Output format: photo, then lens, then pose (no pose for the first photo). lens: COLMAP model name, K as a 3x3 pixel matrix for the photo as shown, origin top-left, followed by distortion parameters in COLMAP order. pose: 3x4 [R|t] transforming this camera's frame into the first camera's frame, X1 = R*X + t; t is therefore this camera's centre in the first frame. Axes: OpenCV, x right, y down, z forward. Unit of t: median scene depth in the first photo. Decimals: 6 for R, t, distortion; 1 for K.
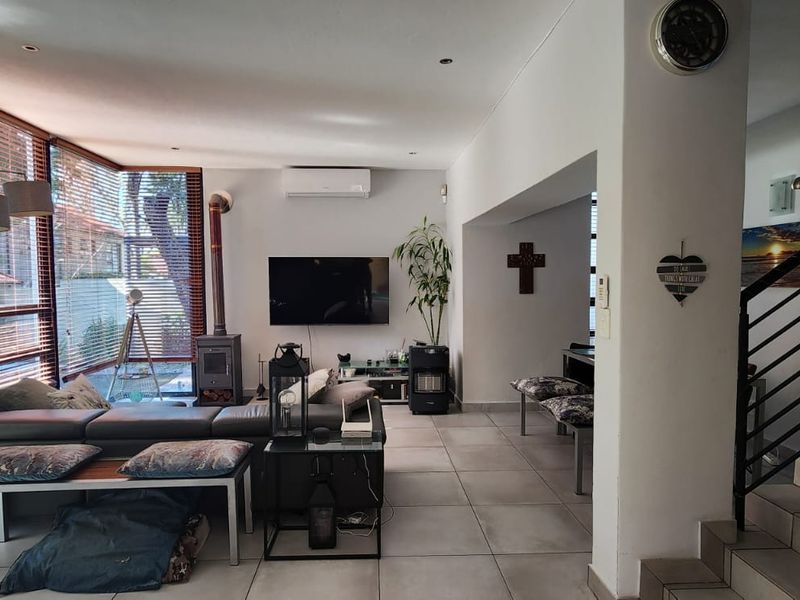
lens RADIAL K [[525.8, 0, 391.2], [0, 525.8, 311.5], [0, 0, 1]] dist [0.000283, 0.000617]
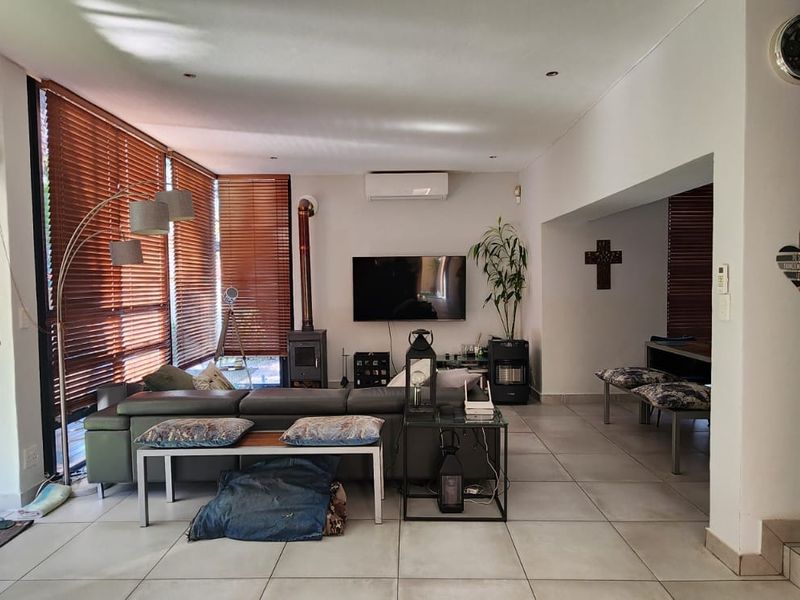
lens RADIAL K [[526.3, 0, 394.4], [0, 526.3, 309.8], [0, 0, 1]] dist [0.000978, 0.001770]
pose [[0.997754, -0.004456, -0.066835, -0.113937], [0.003946, 0.999962, -0.007750, 0.017315], [0.066867, 0.007468, 0.997734, -0.084338]]
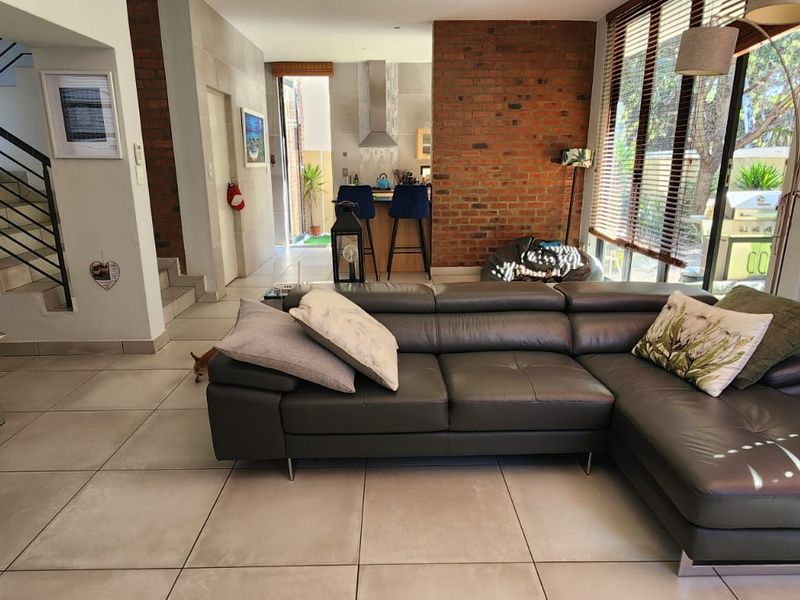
lens RADIAL K [[525.8, 0, 391.2], [0, 525.8, 311.5], [0, 0, 1]] dist [0.000283, 0.000617]
pose [[-0.999276, 0.000916, 0.038034, -0.213656], [0.013579, 0.942454, 0.334059, -0.057322], [-0.035539, 0.334334, -0.941784, 1.367740]]
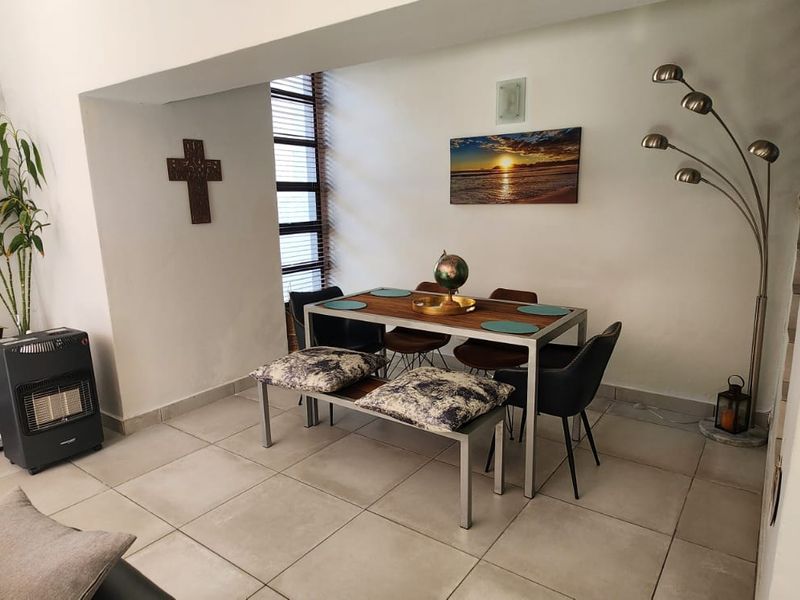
lens RADIAL K [[525.8, 0, 391.2], [0, 525.8, 311.5], [0, 0, 1]] dist [0.000283, 0.000617]
pose [[0.630887, -0.172413, 0.756475, -0.128665], [0.062429, 0.983116, 0.172004, -0.032275], [-0.773359, -0.061289, 0.630999, 0.554242]]
